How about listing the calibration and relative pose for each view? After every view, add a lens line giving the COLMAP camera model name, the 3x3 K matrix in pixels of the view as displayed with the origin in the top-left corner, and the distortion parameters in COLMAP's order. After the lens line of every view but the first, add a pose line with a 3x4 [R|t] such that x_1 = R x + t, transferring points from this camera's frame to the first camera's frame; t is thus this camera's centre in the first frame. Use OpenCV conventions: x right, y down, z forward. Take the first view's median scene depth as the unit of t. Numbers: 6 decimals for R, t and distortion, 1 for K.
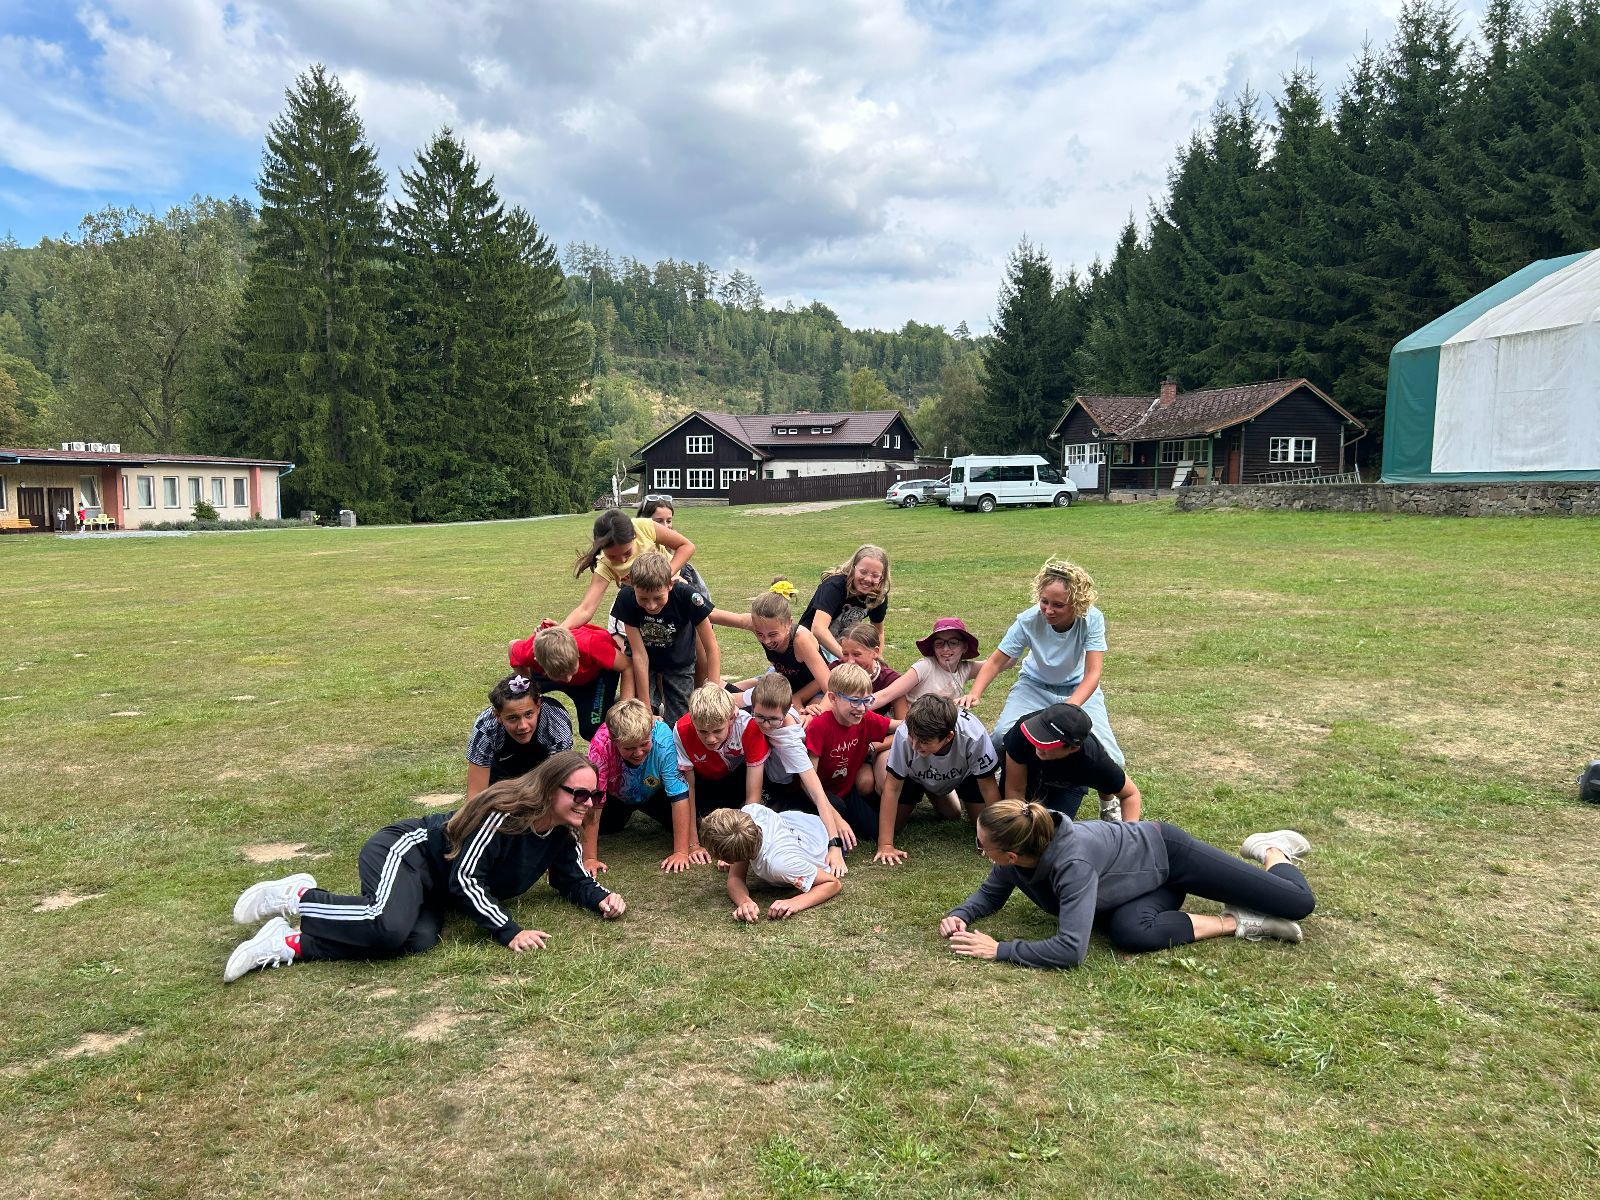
lens RADIAL K [[1204.1, 0, 787.4], [0, 1204.1, 612.6], [0, 0, 1]] dist [0.057659, -0.061680]
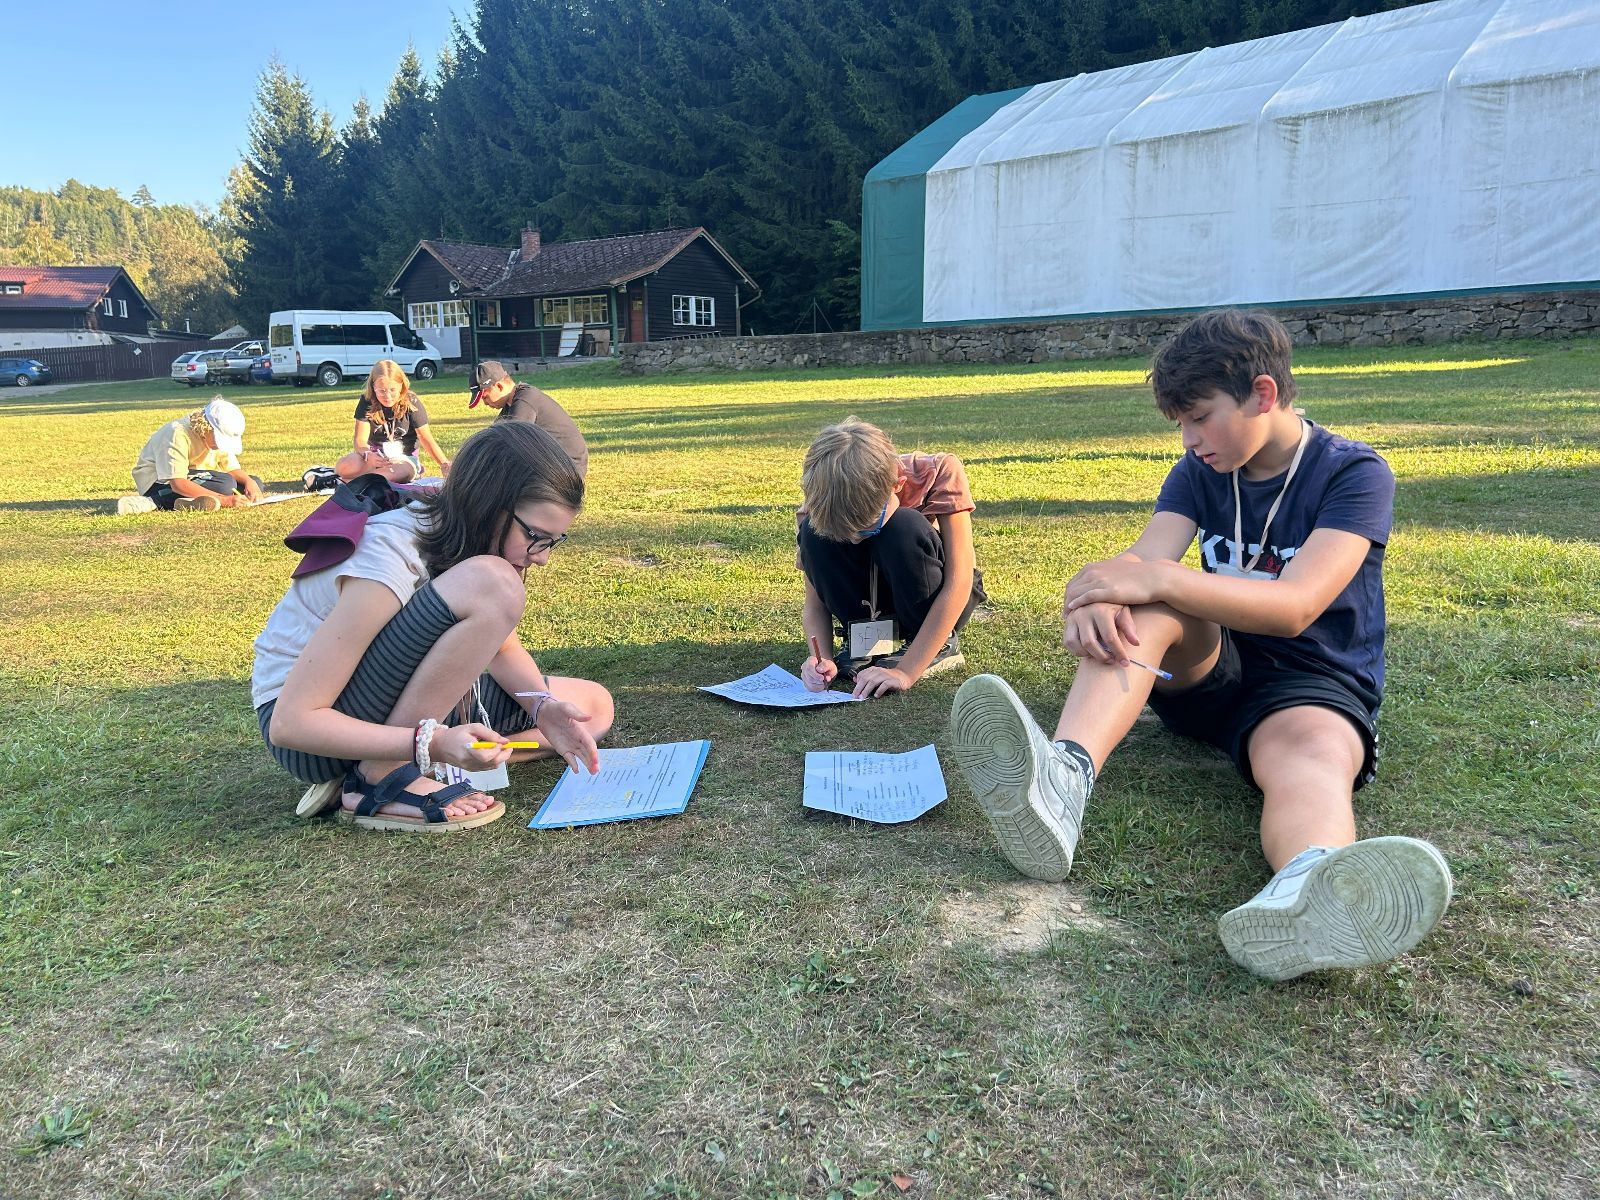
lens RADIAL K [[1204.1, 0, 798.9], [0, 1204.1, 600.4], [0, 0, 1]] dist [0.057659, -0.061680]
pose [[0.812342, -0.113126, 0.572104, -0.043367], [0.070505, 0.992861, 0.096214, -0.002849], [-0.578903, -0.037822, 0.814519, 0.198393]]
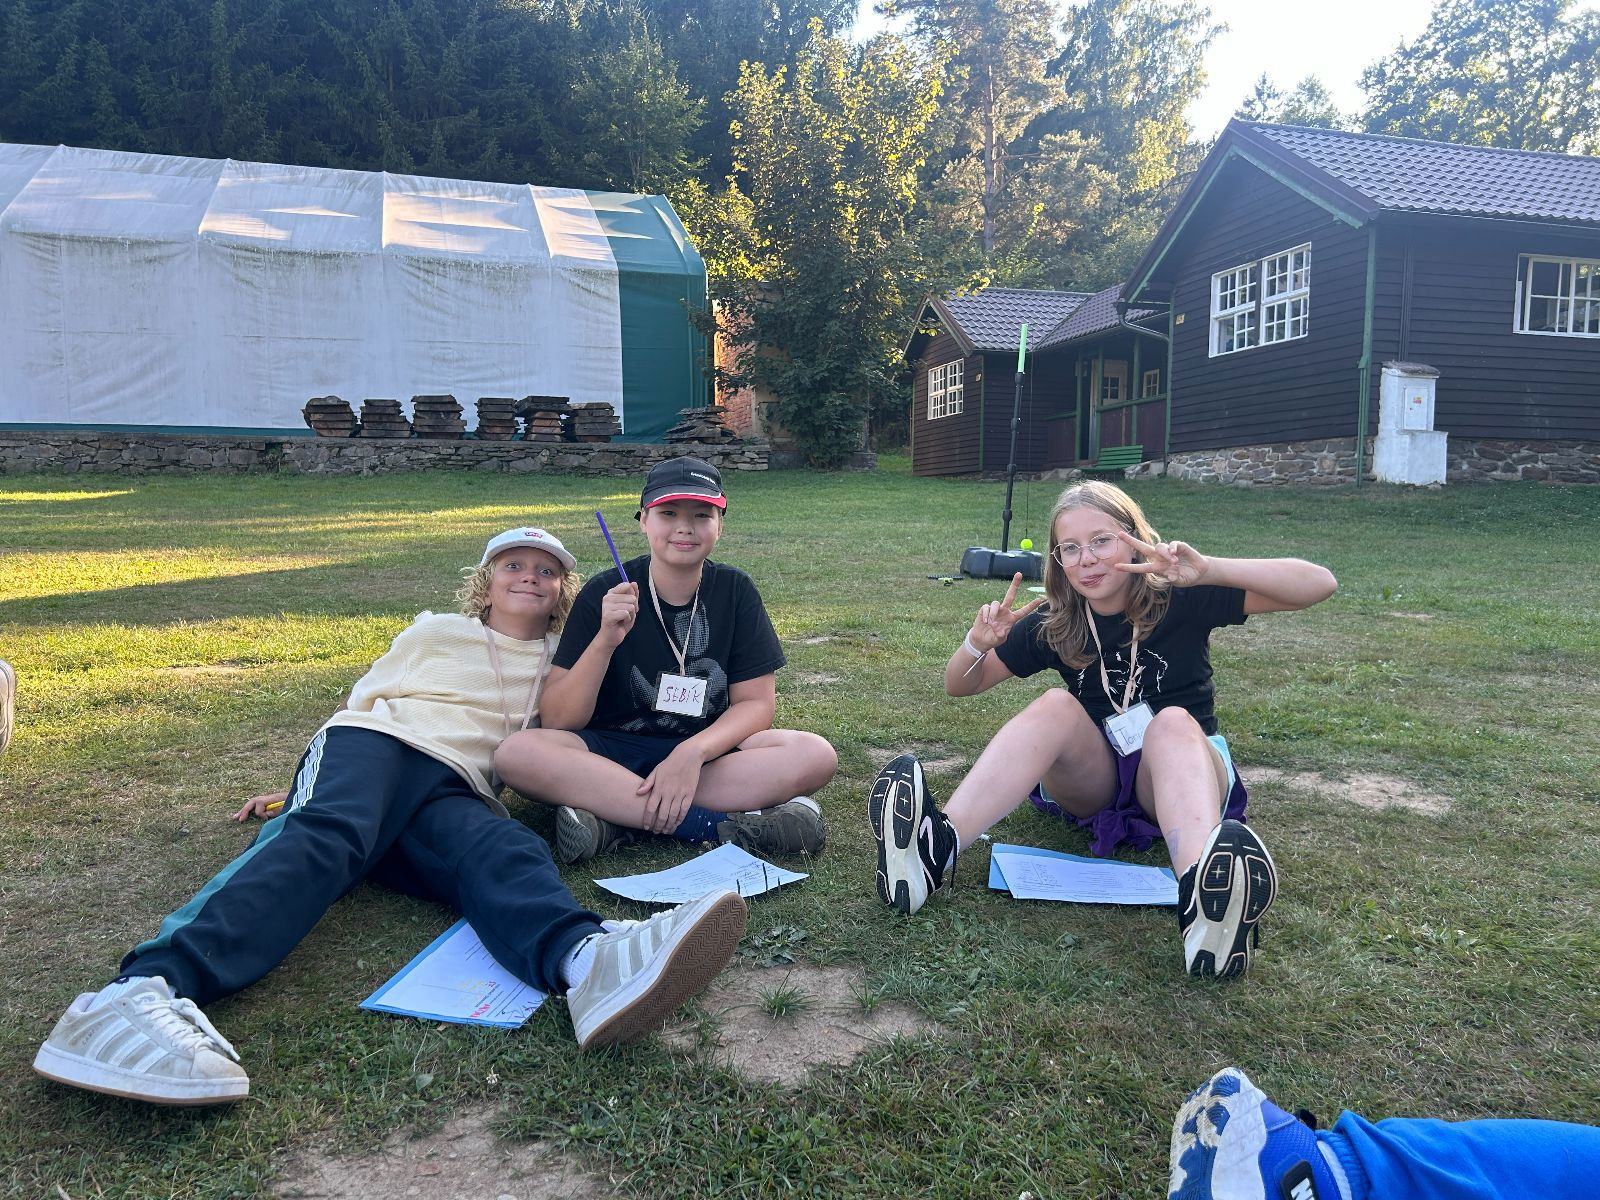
lens RADIAL K [[1204.1, 0, 804.9], [0, 1204.1, 604.2], [0, 0, 1]] dist [0.057659, -0.061680]
pose [[-0.093730, -0.079153, 0.992446, -0.066408], [0.092329, 0.991848, 0.087825, -0.001795], [-0.991307, 0.099864, -0.085658, 0.186071]]
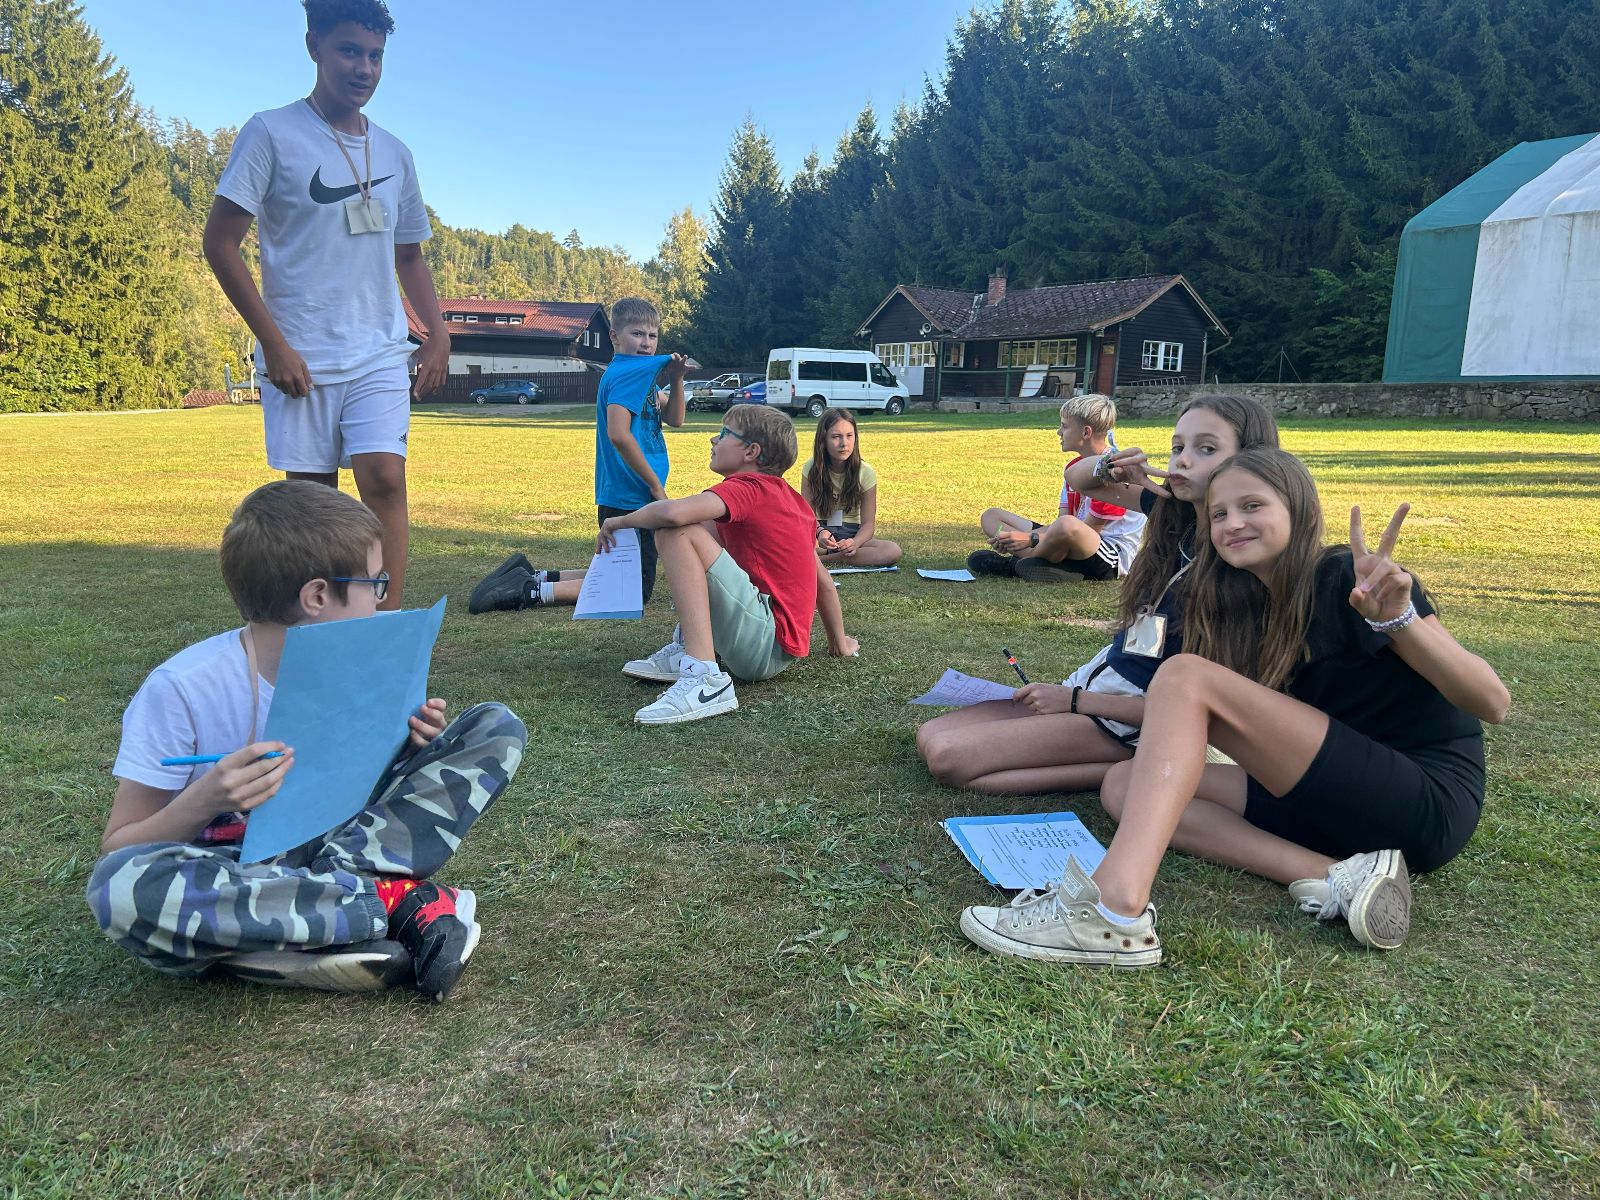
lens RADIAL K [[1204.1, 0, 795.1], [0, 1204.1, 605.8], [0, 0, 1]] dist [0.057659, -0.061680]
pose [[0.943402, -0.018076, 0.331159, -0.118979], [-0.001525, 0.998267, 0.058834, -0.002208], [-0.331649, -0.056009, 0.941739, 0.207158]]
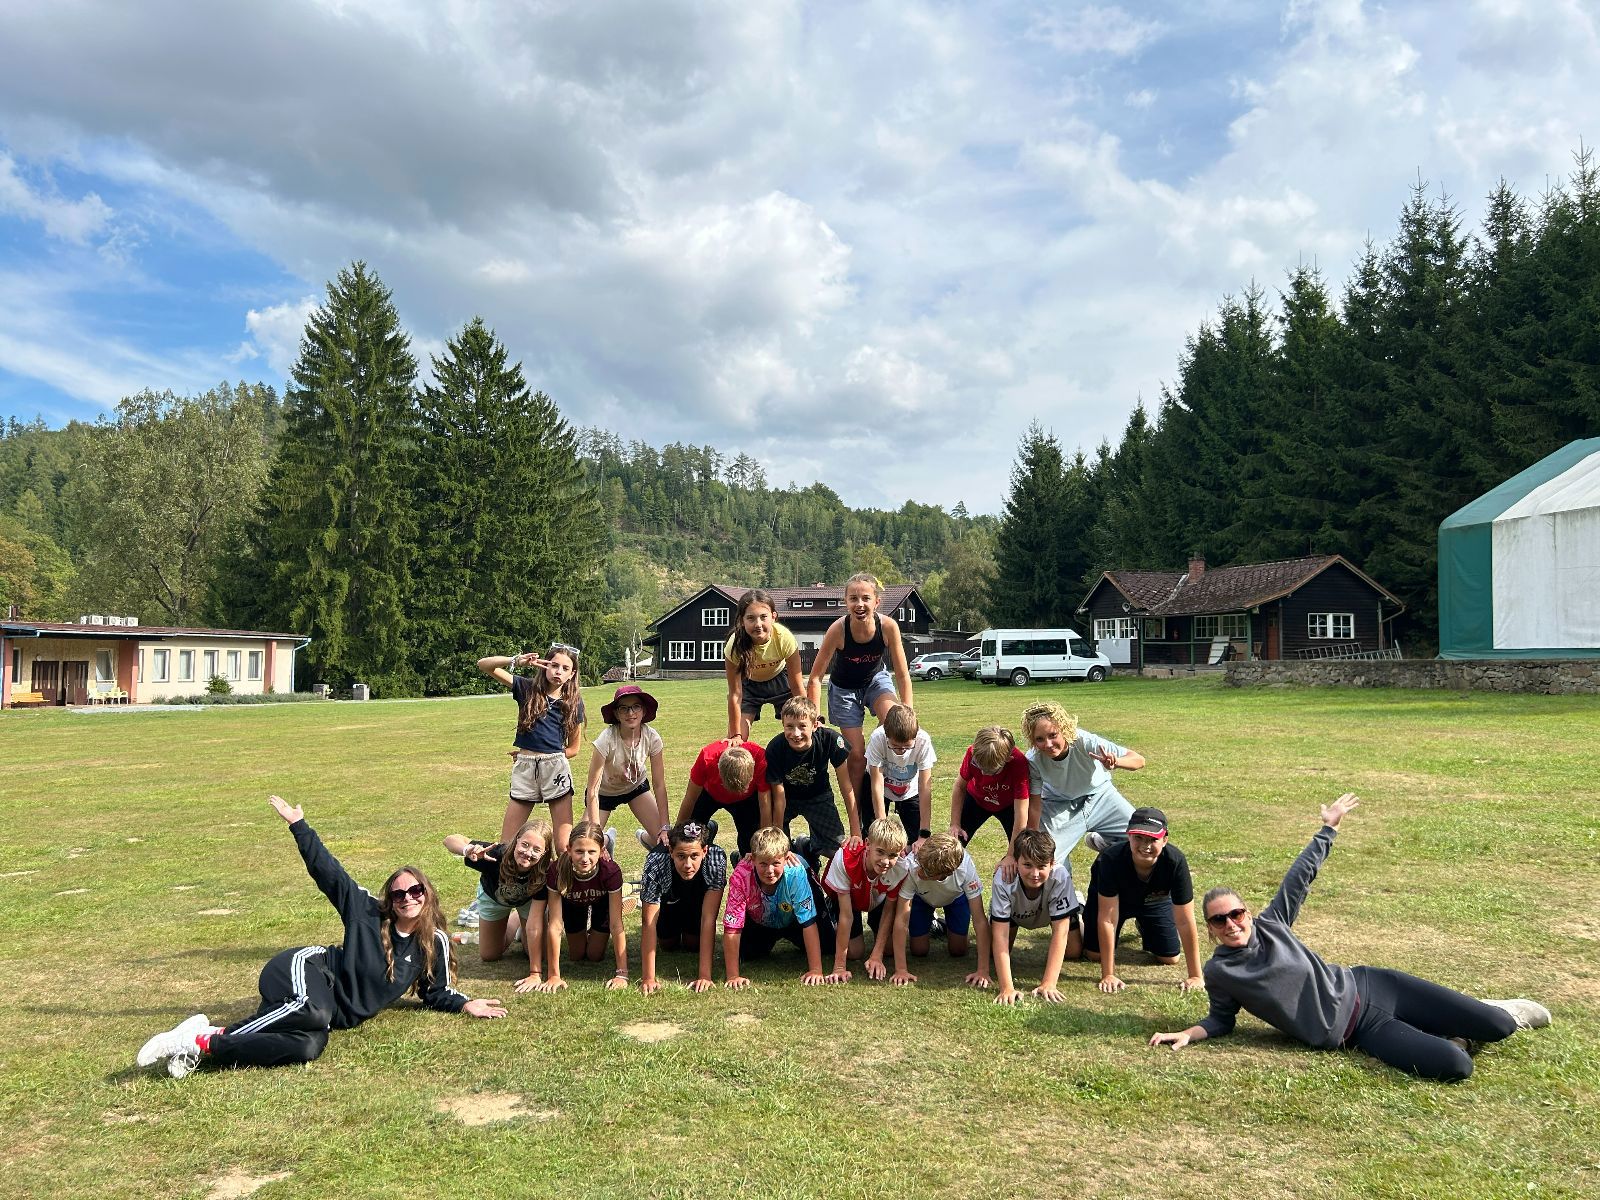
lens RADIAL K [[1204.1, 0, 788.3], [0, 1204.1, 593.9], [0, 0, 1]] dist [0.057659, -0.061680]
pose [[0.999995, 0.002895, 0.000927, -0.023402], [-0.002711, 0.987311, -0.158776, -0.000963], [-0.001375, 0.158773, 0.987314, 0.016920]]
